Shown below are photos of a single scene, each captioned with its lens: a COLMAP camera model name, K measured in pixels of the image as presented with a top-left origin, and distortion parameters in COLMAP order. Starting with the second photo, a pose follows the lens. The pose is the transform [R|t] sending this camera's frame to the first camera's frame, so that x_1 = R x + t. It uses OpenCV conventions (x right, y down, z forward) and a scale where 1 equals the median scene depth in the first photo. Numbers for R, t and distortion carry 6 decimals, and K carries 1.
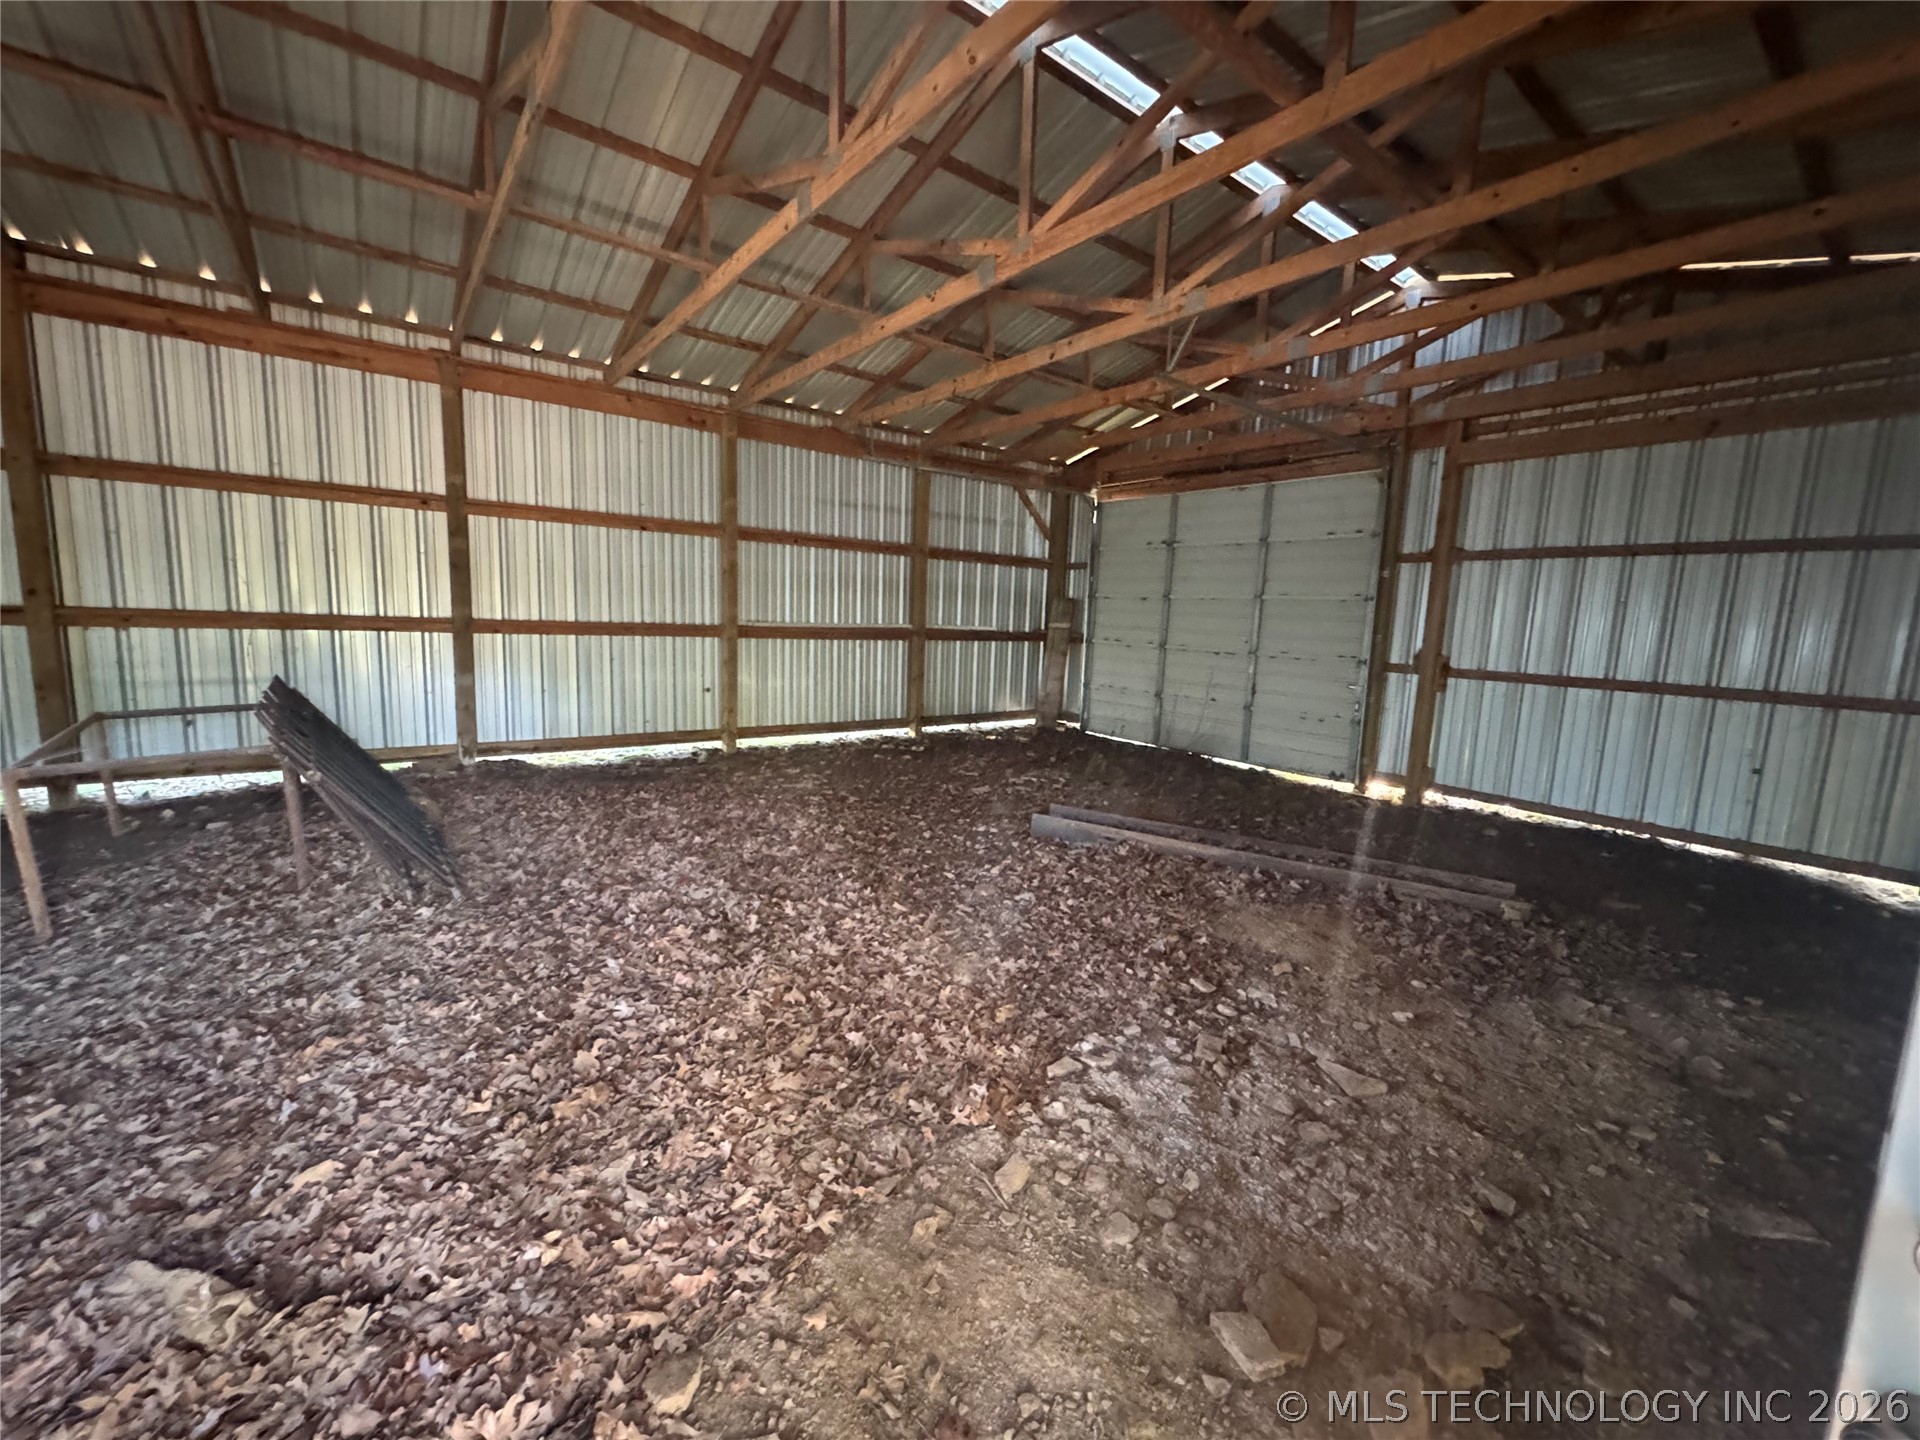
lens RADIAL K [[766.8, 0, 959.2], [0, 766.8, 721.3], [0, 0, 1]] dist [-0.003625, 0.000729]
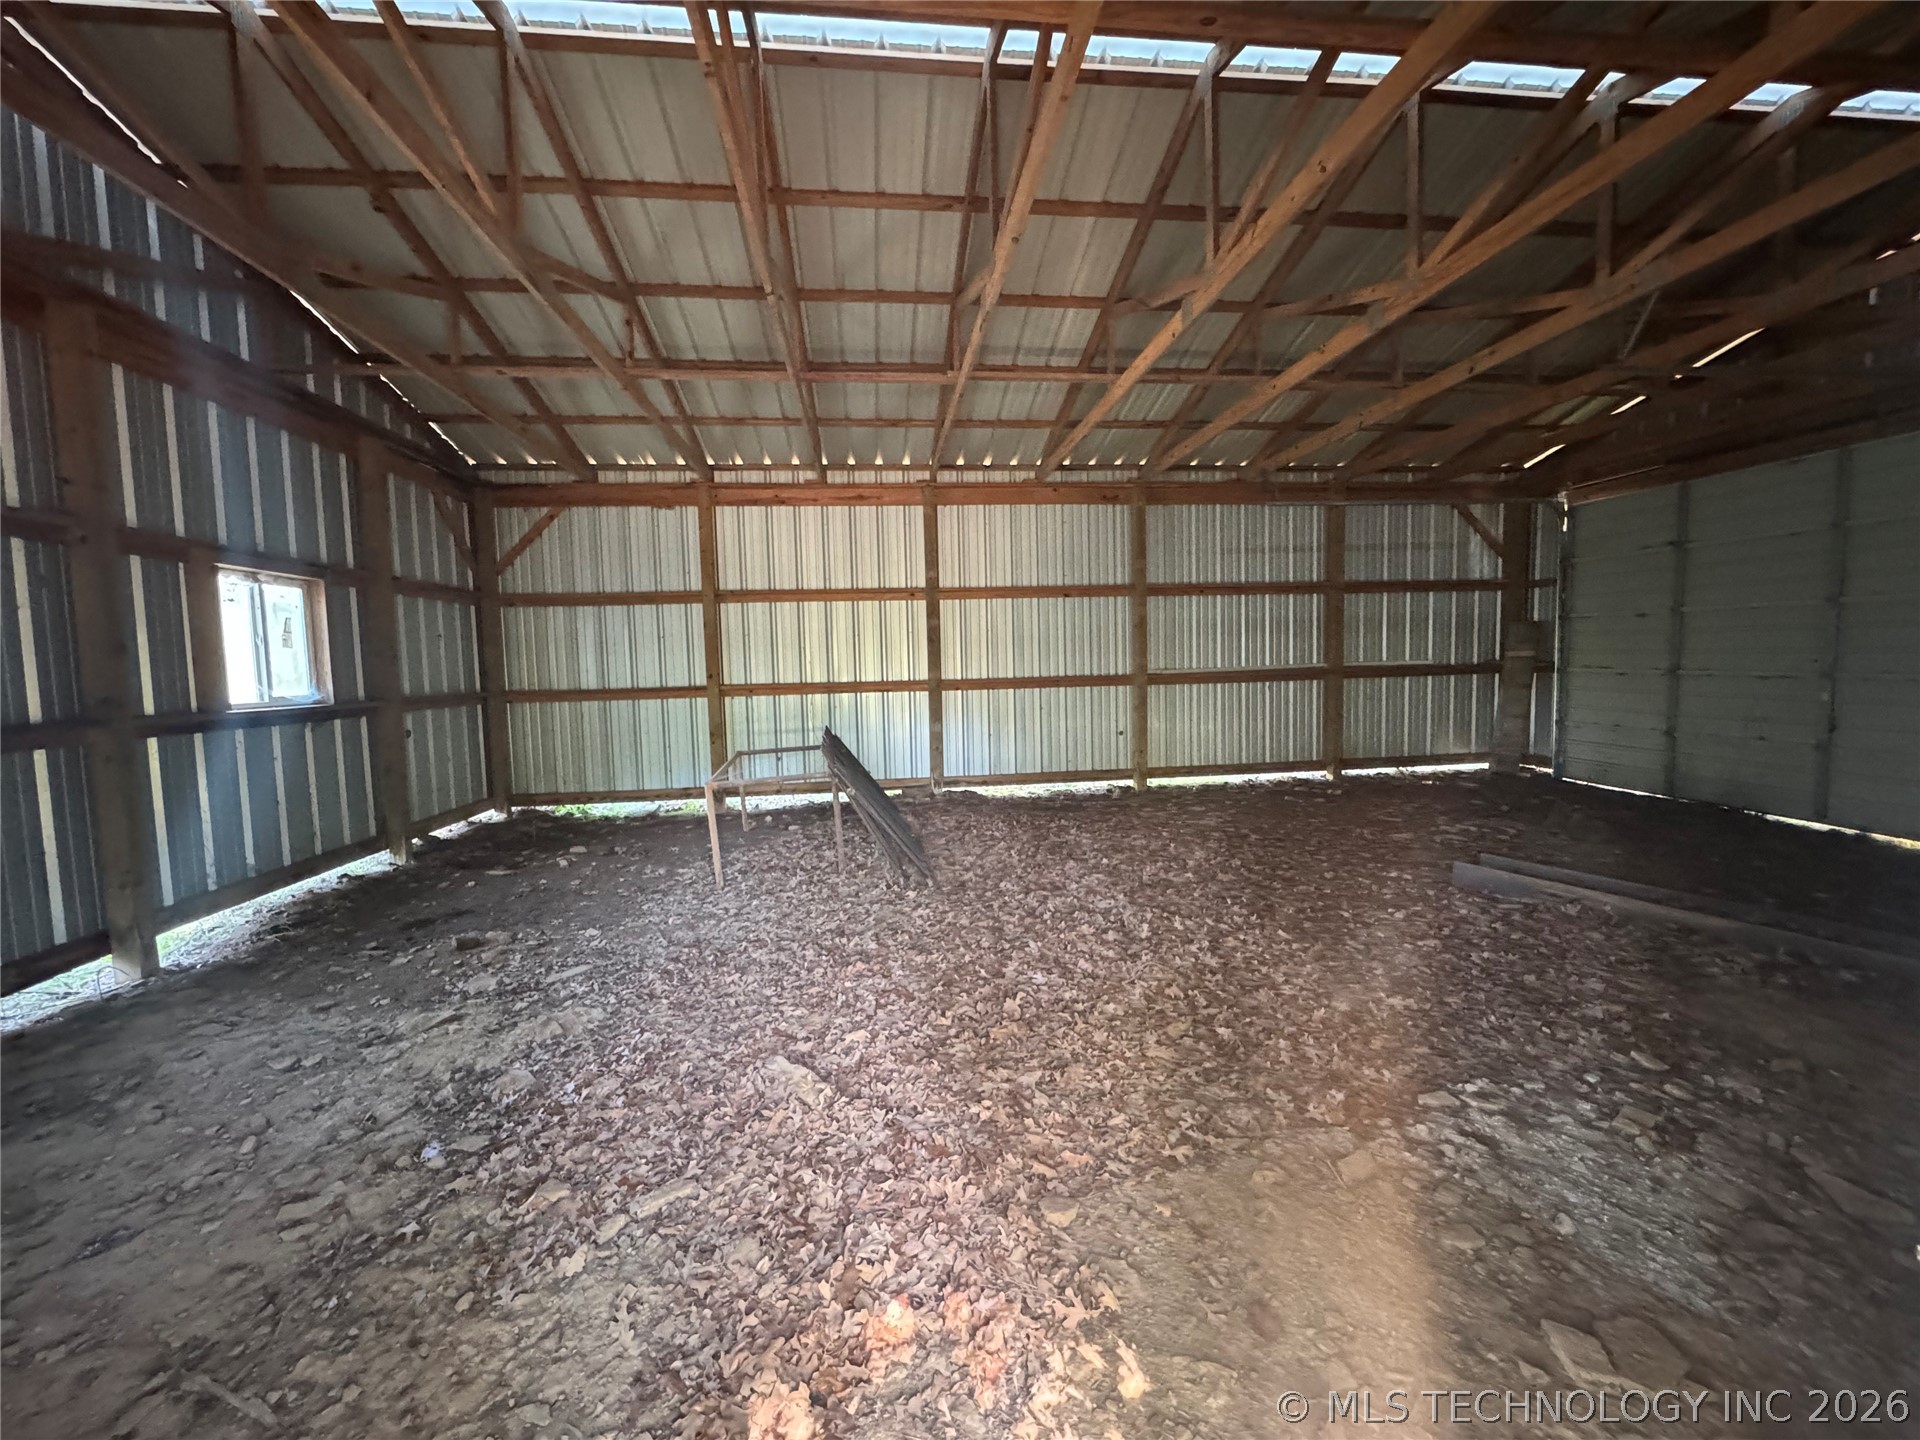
lens RADIAL K [[766.8, 0, 959.7], [0, 766.8, 721.1], [0, 0, 1]] dist [-0.003625, 0.000729]
pose [[0.857979, -0.019931, -0.513298, 0.076329], [-0.010396, 0.998369, -0.056143, 0.011983], [0.513580, 0.053505, 0.856372, -0.128141]]
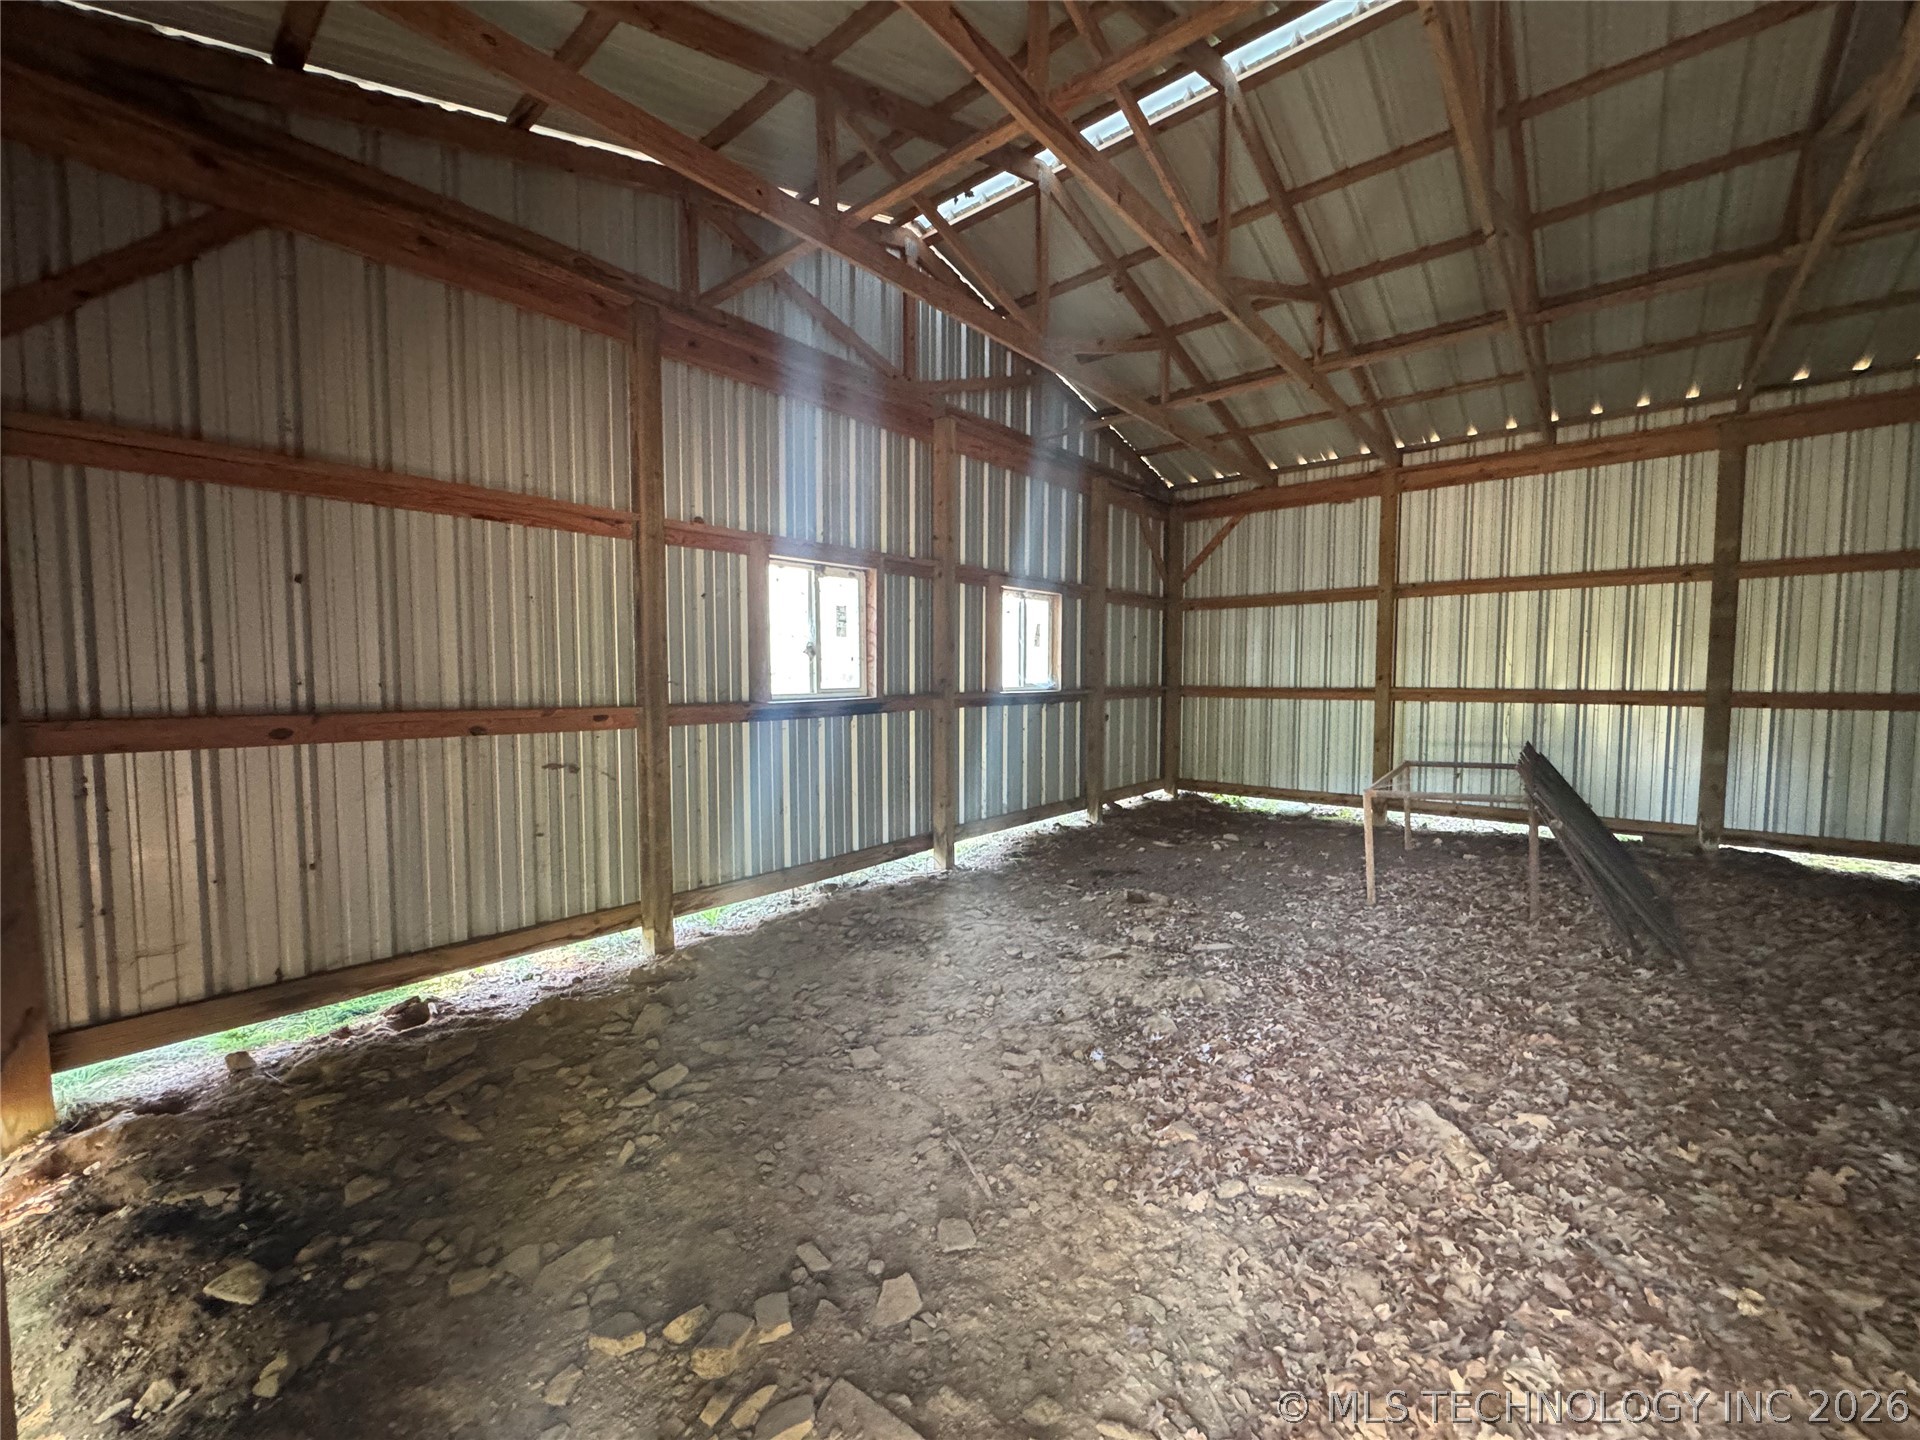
lens RADIAL K [[766.8, 0, 958.1], [0, 766.8, 720.0], [0, 0, 1]] dist [-0.003625, 0.000729]
pose [[0.214276, 0.021549, -0.976535, 0.087336], [-0.117871, 0.993021, -0.003951, 0.018618], [0.969635, 0.115951, 0.215320, -0.133488]]
